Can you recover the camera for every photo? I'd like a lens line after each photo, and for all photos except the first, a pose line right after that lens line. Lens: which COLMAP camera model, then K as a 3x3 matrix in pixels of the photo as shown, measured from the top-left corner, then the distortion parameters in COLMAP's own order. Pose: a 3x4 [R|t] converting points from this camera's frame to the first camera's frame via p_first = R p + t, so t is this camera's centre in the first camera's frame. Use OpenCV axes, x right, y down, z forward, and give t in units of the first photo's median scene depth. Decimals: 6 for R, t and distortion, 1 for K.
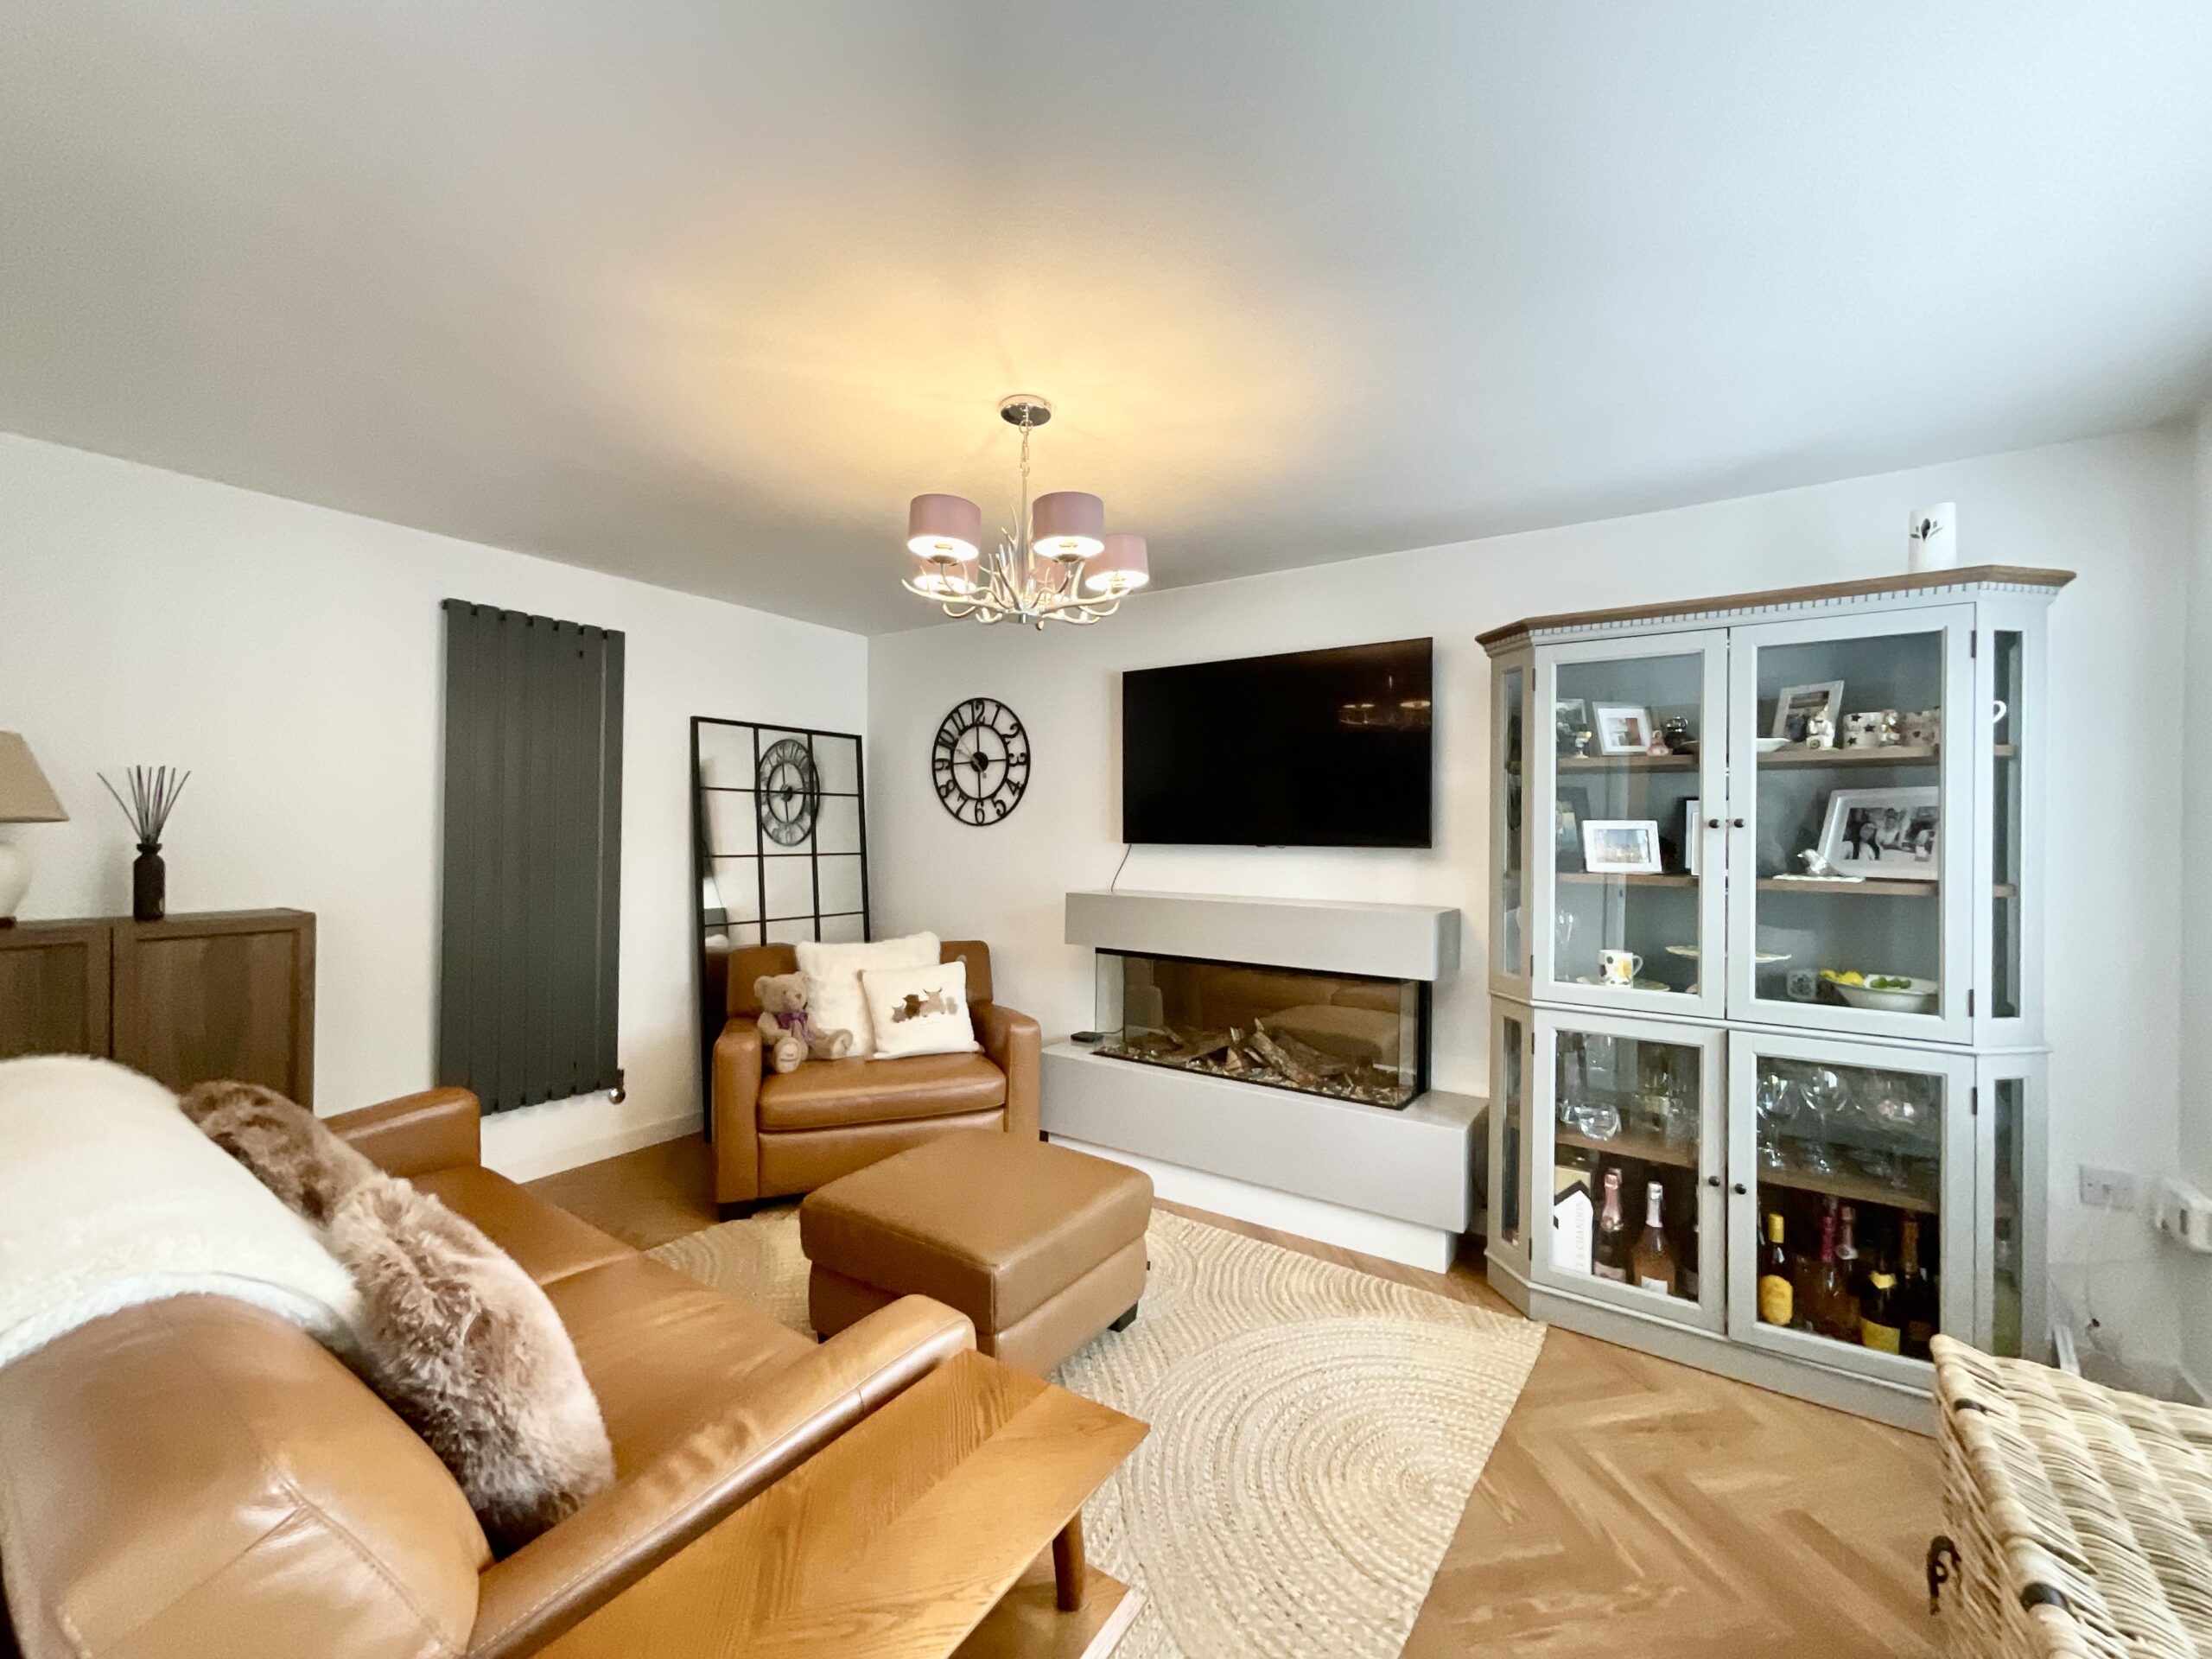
lens RADIAL K [[890.7, 0, 1089.0], [0, 890.7, 825.1], [0, 0, 1]] dist [-0.002870, -0.001561]
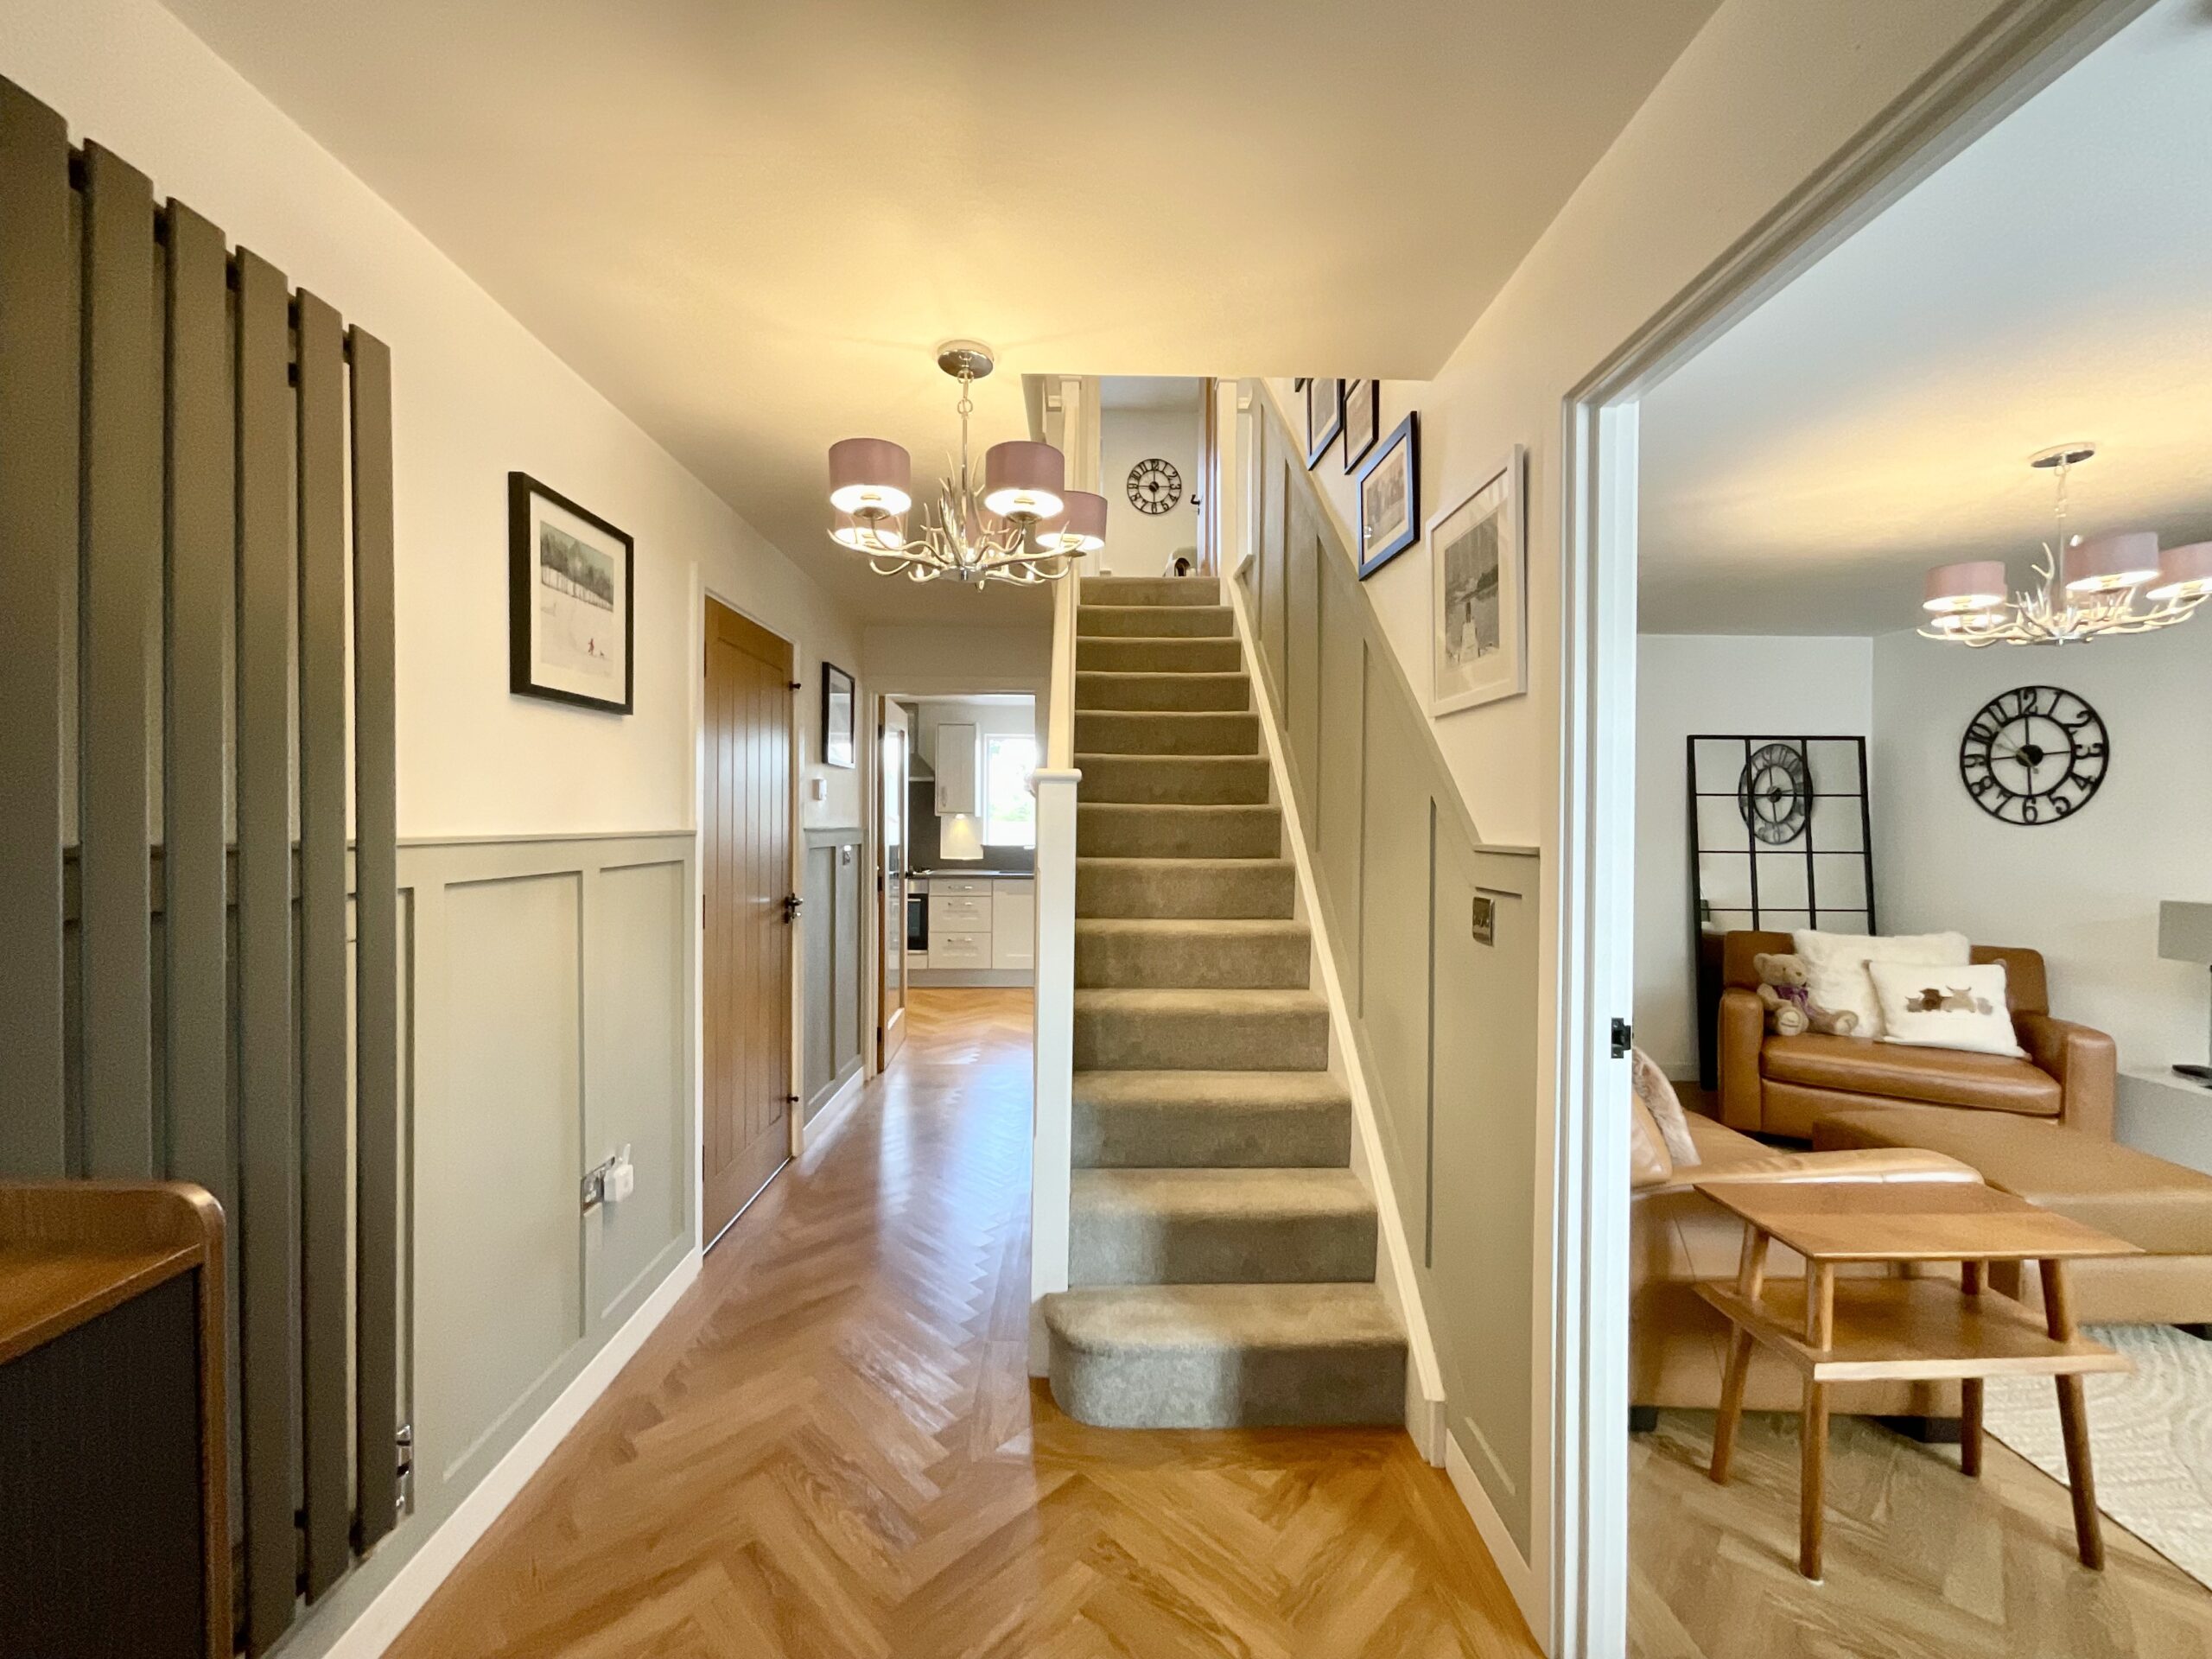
lens RADIAL K [[890.7, 0, 1091.2], [0, 890.7, 829.2], [0, 0, 1]] dist [-0.002870, -0.001561]
pose [[0.575214, 0.000717, -0.818003, 0.070824], [0.004207, 0.999984, 0.003835, -0.002458], [0.817992, -0.005647, 0.575201, -0.332975]]
